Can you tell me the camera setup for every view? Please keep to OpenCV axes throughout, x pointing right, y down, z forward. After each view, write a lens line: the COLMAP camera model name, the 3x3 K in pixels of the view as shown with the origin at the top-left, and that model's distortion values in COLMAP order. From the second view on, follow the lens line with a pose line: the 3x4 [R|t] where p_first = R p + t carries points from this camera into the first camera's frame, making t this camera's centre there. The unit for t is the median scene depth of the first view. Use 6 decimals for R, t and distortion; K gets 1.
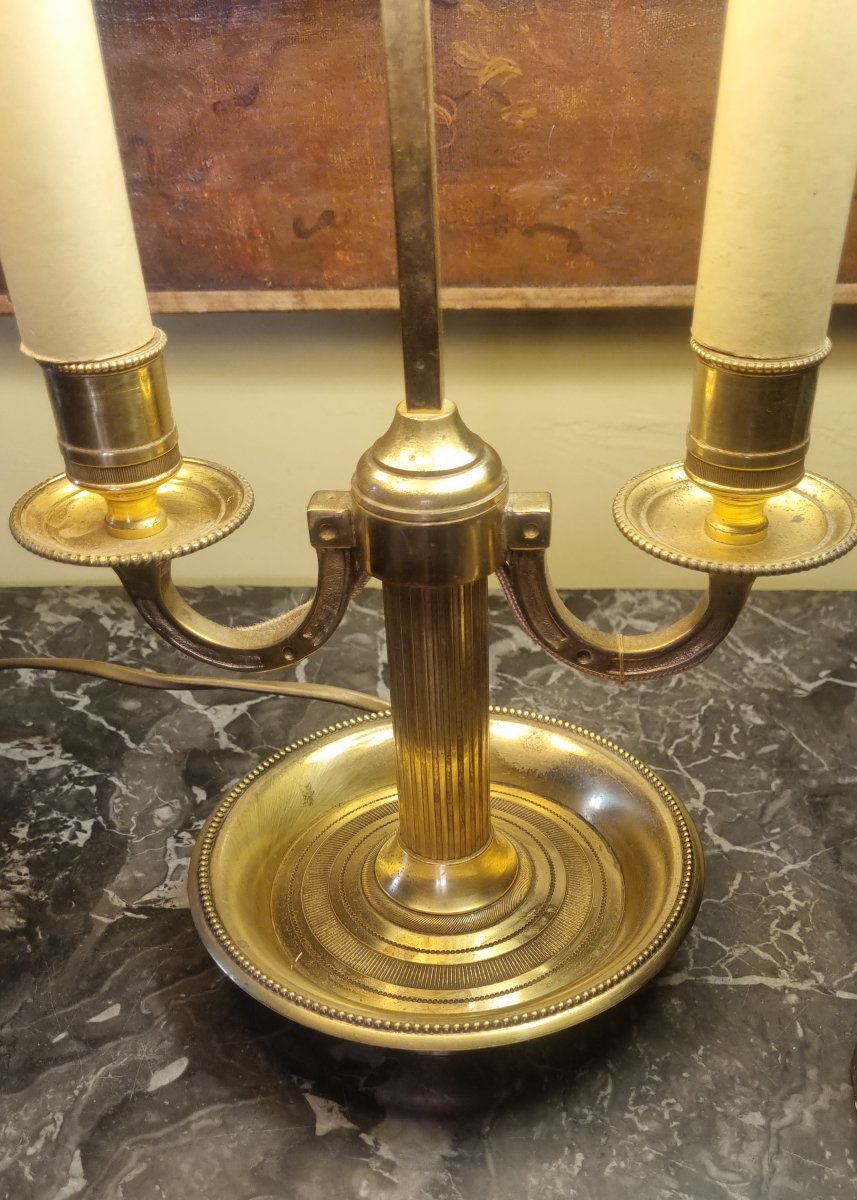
lens RADIAL K [[811.0, 0, 461.4], [0, 811.0, 600.4], [0, 0, 1]] dist [0.005598, 0.005760]
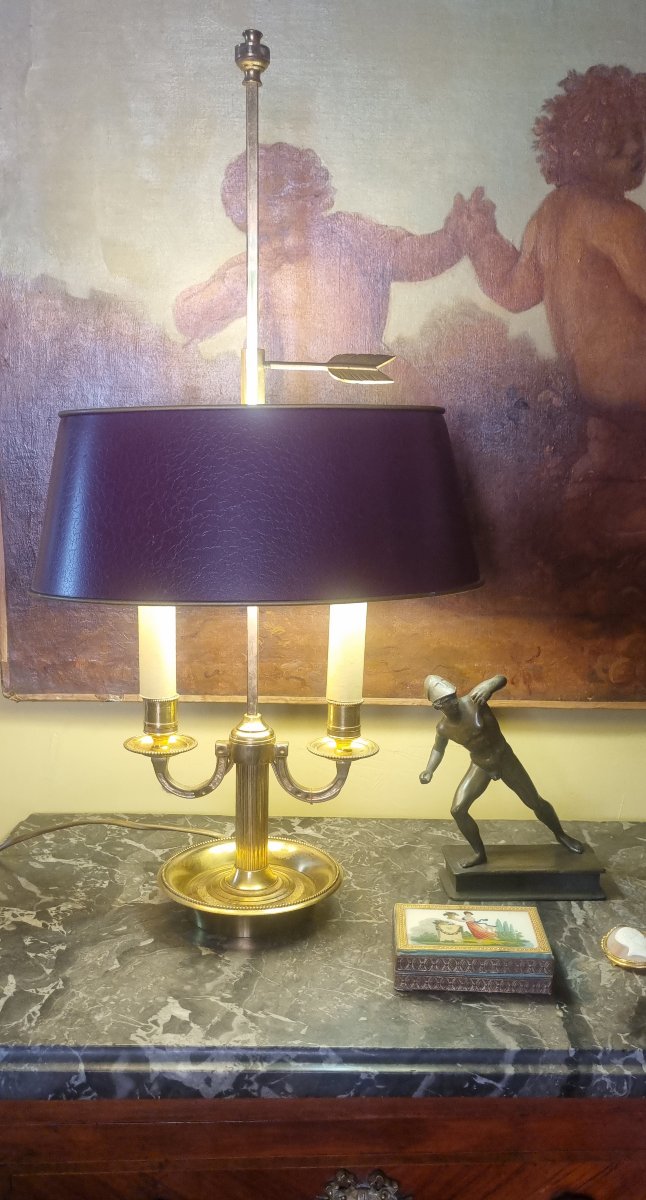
lens RADIAL K [[873.4, 0, 323.0], [0, 873.4, 600.0], [0, 0, 1]] dist [-0.000339, -0.000369]
pose [[0.997067, 0.038381, 0.066219, -0.007253], [0.004187, 0.836532, -0.547903, 1.087047], [-0.076424, 0.546573, 0.833917, -1.873410]]
